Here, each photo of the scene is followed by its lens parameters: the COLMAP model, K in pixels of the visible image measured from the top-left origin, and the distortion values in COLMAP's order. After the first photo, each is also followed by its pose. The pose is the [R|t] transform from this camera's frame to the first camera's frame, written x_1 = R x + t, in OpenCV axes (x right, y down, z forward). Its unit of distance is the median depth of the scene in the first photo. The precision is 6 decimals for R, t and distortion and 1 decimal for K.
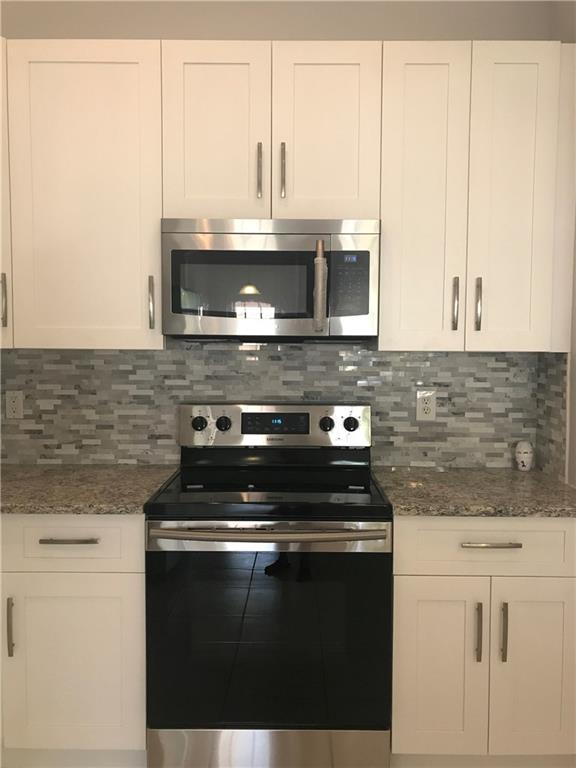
lens RADIAL K [[632.8, 0, 292.3], [0, 632.8, 386.4], [0, 0, 1]] dist [0.040092, -0.005280]
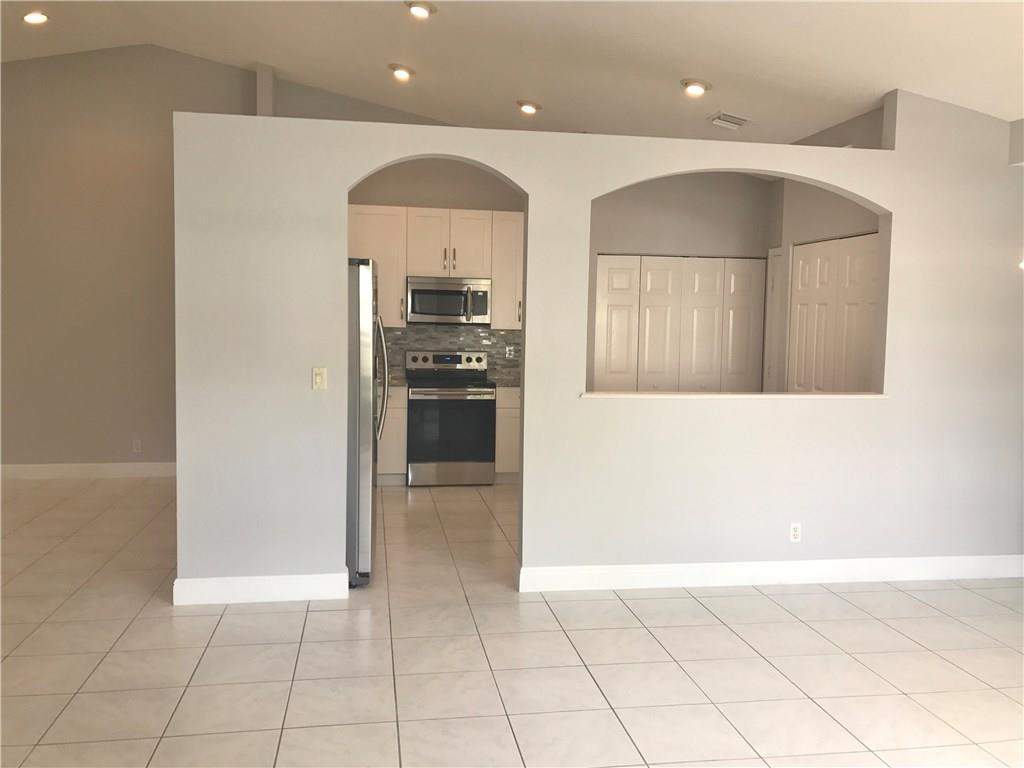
lens RADIAL K [[843.7, 0, 512.0], [0, 843.7, 384.0], [0, 0, 1]] dist [0.040092, -0.005280]
pose [[0.984078, 0.004048, 0.177689, -0.348245], [-0.006165, 0.999916, 0.011362, 0.113141], [-0.177628, -0.012276, 0.984021, -2.148808]]
